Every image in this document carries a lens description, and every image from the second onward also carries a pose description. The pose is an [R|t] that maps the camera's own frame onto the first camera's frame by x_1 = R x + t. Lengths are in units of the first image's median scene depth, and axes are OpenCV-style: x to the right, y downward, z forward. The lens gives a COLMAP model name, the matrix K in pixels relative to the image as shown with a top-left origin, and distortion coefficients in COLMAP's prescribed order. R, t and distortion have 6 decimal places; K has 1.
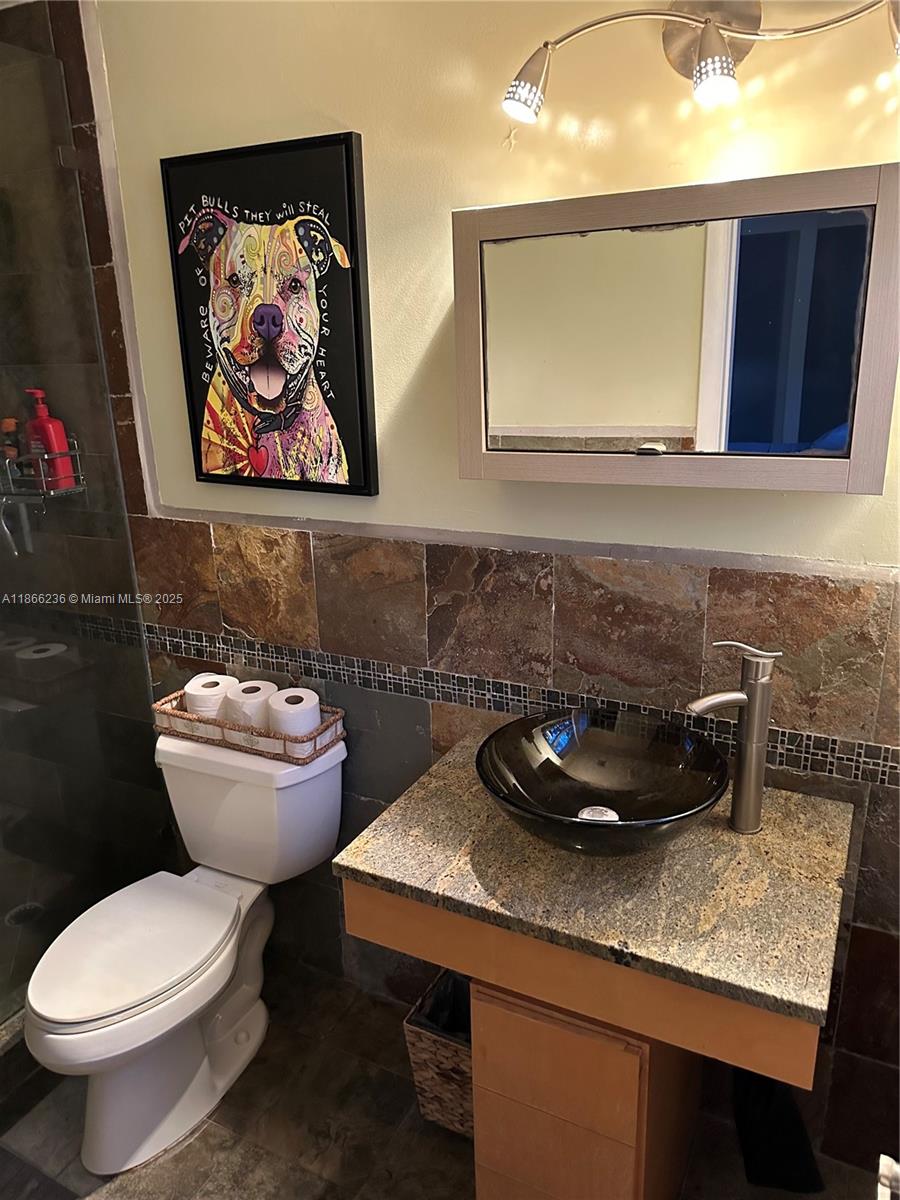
lens RADIAL K [[841.2, 0, 444.6], [0, 841.2, 601.3], [0, 0, 1]] dist [0.105258, -0.157675]
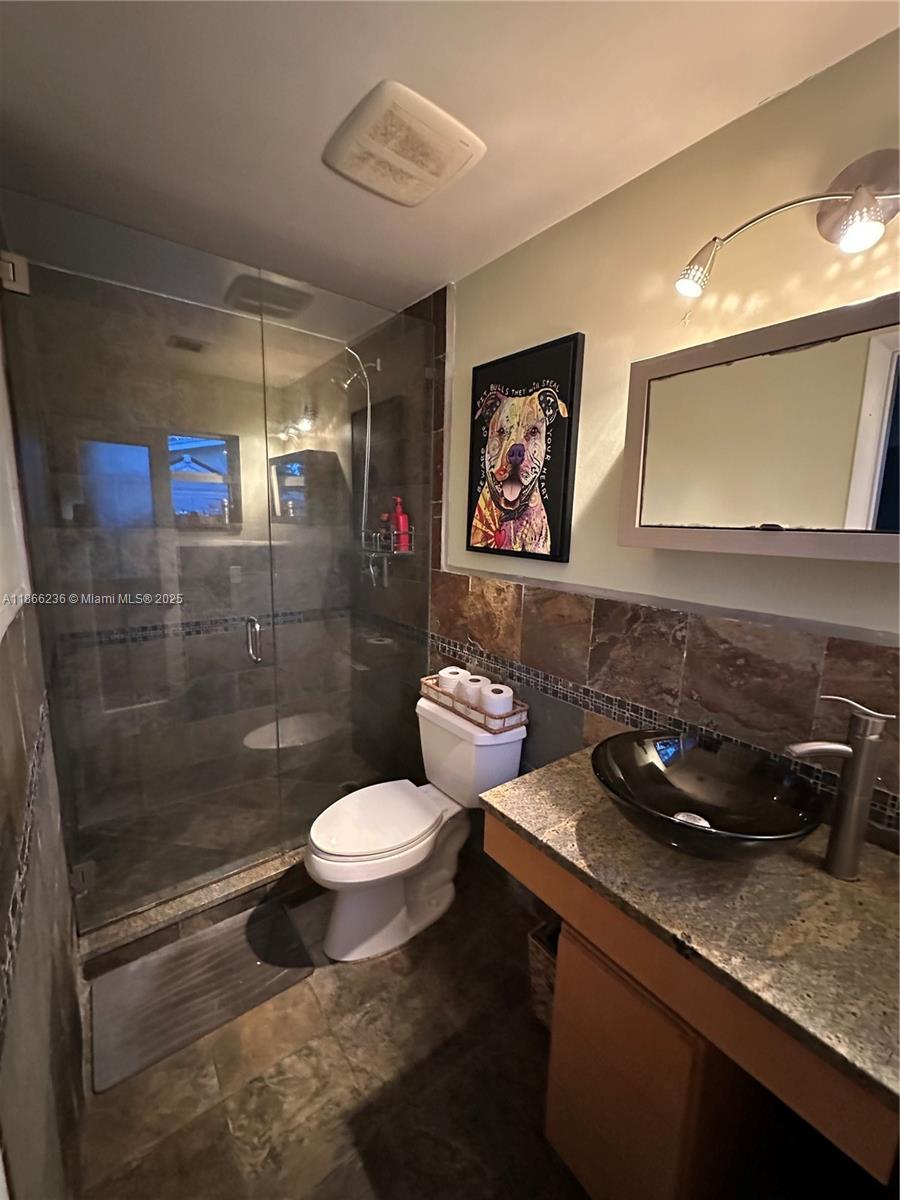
lens RADIAL K [[477.2, 0, 450.0], [0, 477.2, 600.0], [0, 0, 1]] dist [-0.009231, 0.005255]
pose [[0.902931, 0.121206, -0.412339, 0.090825], [-0.173955, 0.980377, -0.092742, 0.054361], [0.393007, 0.155468, 0.906297, 0.166116]]
